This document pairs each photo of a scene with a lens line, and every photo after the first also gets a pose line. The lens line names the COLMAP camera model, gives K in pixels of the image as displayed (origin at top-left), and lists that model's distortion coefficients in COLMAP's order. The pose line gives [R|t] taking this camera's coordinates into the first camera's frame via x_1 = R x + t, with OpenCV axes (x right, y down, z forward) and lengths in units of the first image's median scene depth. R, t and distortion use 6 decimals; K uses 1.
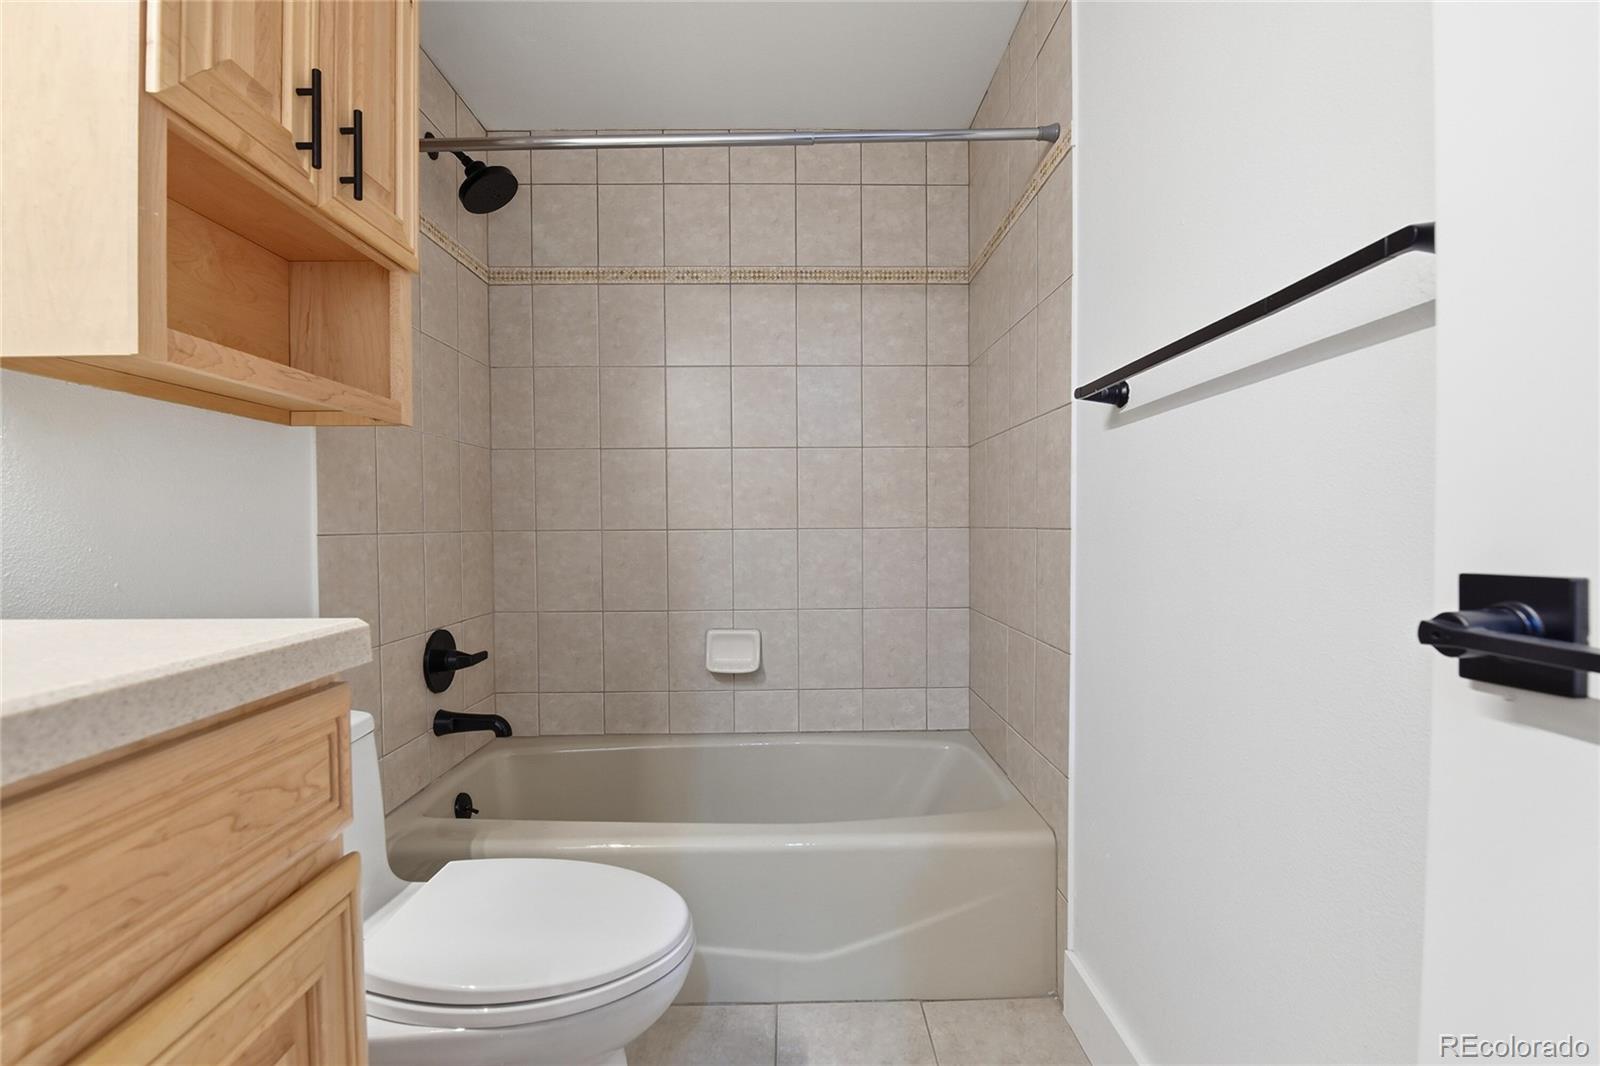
lens RADIAL K [[708.1, 0, 819.3], [0, 708.1, 514.6], [0, 0, 1]] dist [-0.002762, -0.010203]
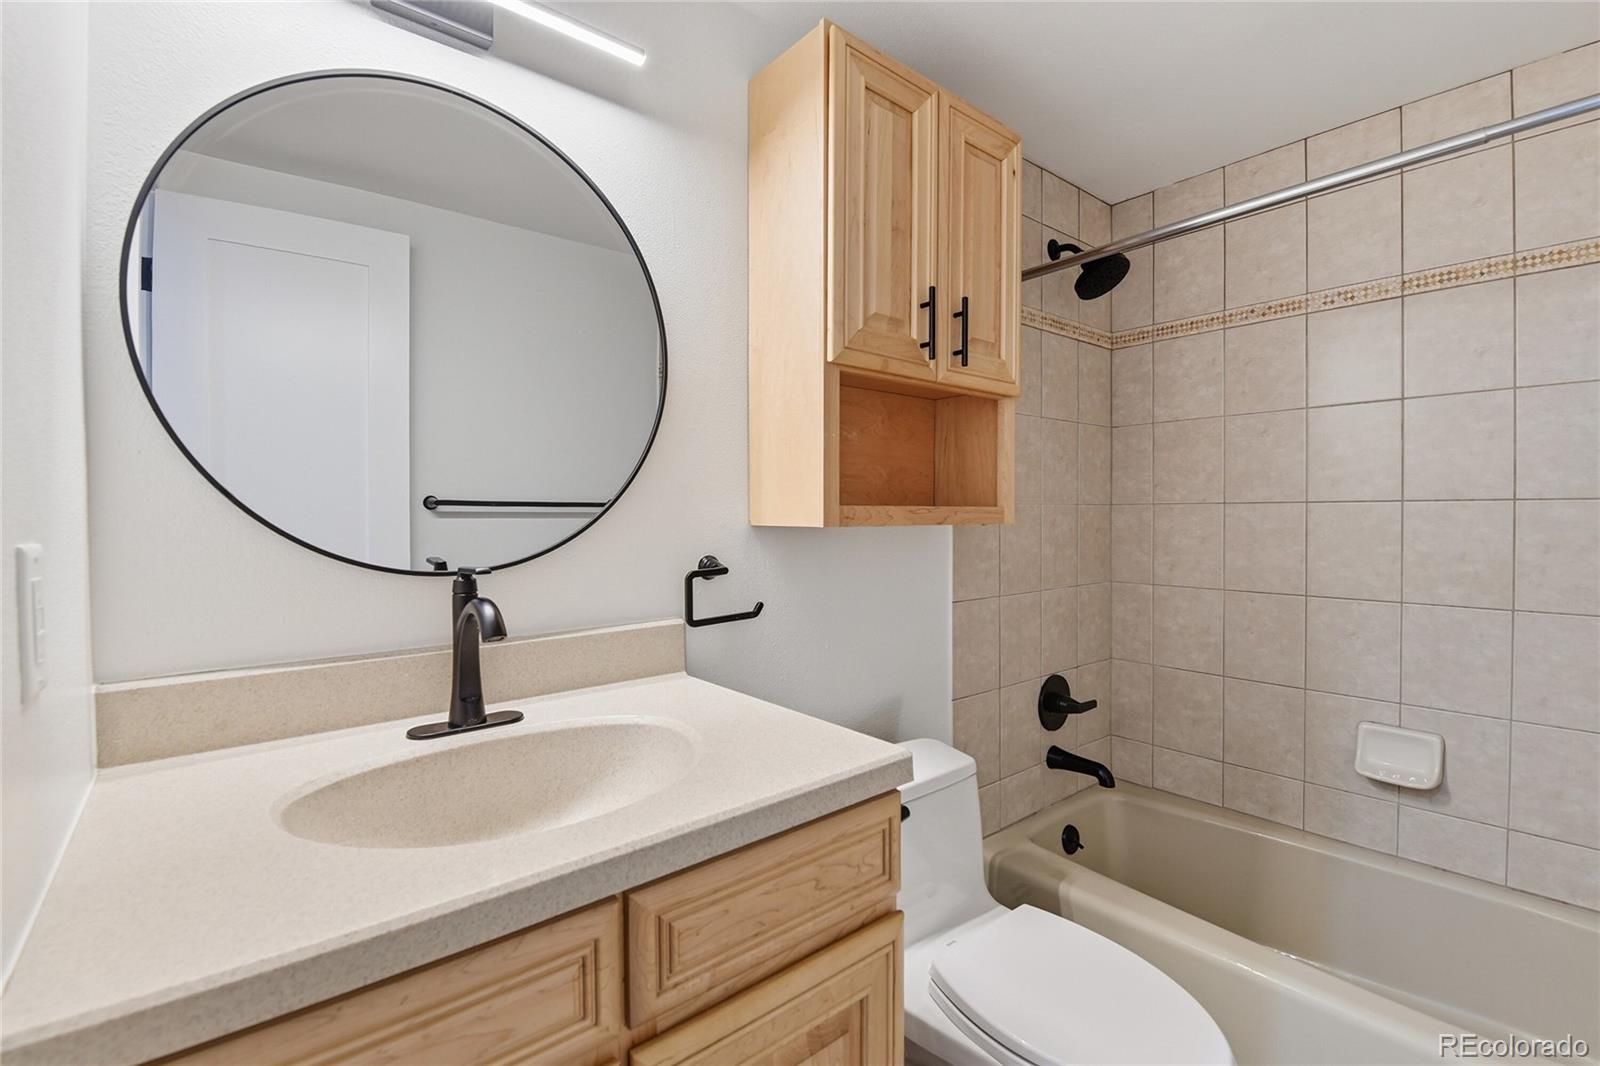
lens RADIAL K [[708.1, 0, 819.3], [0, 708.1, 514.6], [0, 0, 1]] dist [-0.002762, -0.010203]
pose [[0.635911, 0.016689, -0.771582, 0.131536], [-0.018993, 0.999802, 0.005972, -0.132972], [0.771528, 0.010857, 0.636102, -0.017786]]
